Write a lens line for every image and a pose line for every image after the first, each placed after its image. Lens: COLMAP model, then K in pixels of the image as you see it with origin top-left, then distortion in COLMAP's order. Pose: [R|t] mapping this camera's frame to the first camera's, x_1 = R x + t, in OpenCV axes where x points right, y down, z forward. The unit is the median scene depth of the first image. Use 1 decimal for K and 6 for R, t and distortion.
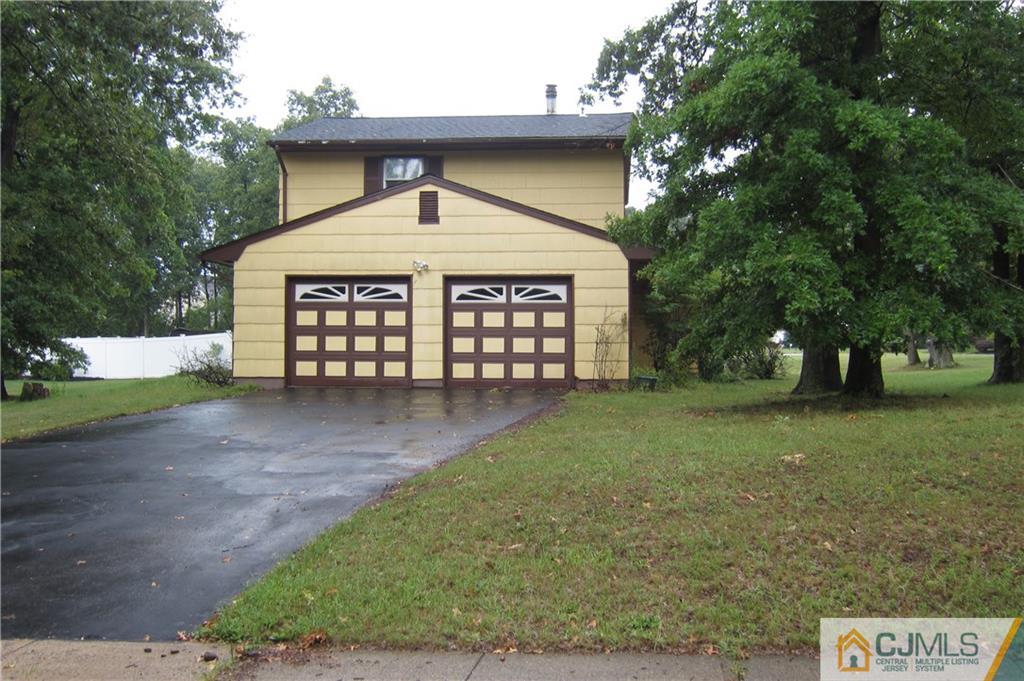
lens RADIAL K [[746.5, 0, 512.0], [0, 746.5, 348.0], [0, 0, 1]] dist [-0.028026, -0.000698]
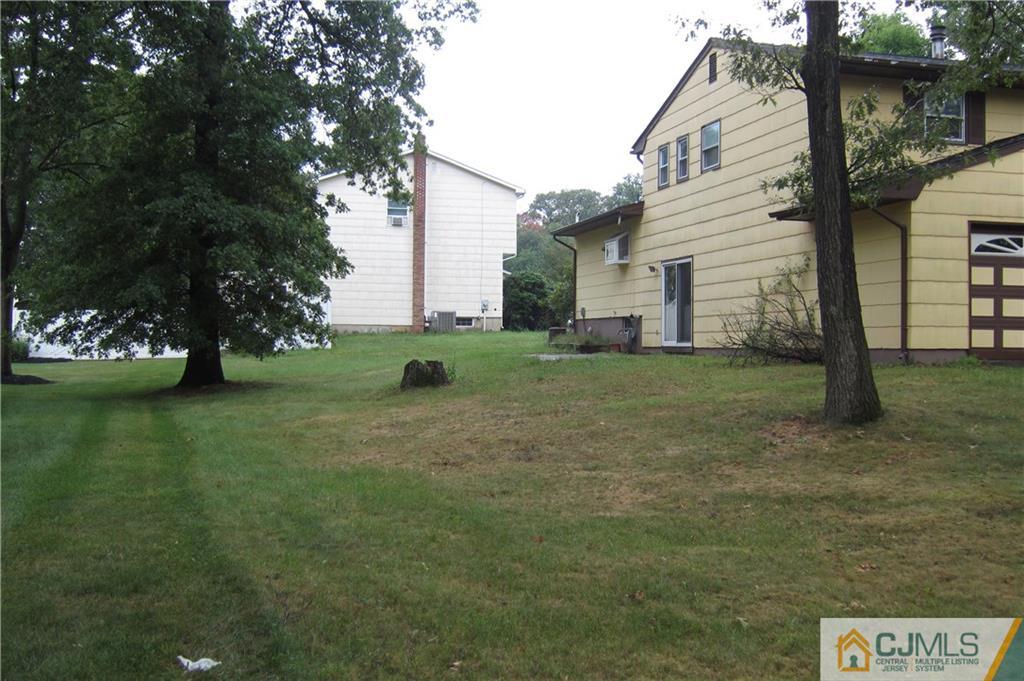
lens RADIAL K [[1079.2, 0, 510.4], [0, 1079.2, 341.4], [0, 0, 1]] dist [-0.033590, 0.000000]
pose [[0.947603, -0.001462, 0.319447, -1.135526], [-0.011840, 0.999142, 0.039693, -0.009226], [-0.319231, -0.041396, 0.946773, 0.063577]]
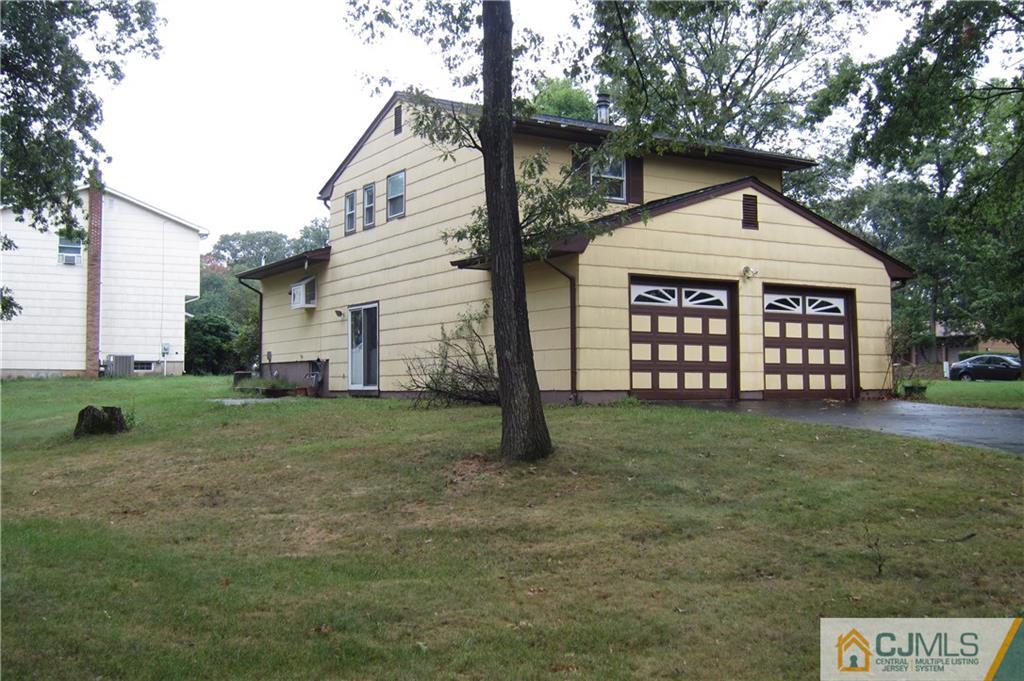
lens RADIAL K [[1079.2, 0, 509.5], [0, 1079.2, 345.7], [0, 0, 1]] dist [-0.033590, 0.000000]
pose [[0.818495, 0.013289, 0.574360, -1.145016], [-0.015751, 0.999876, -0.000688, -0.010186], [-0.574297, -0.008484, 0.818603, 0.041461]]
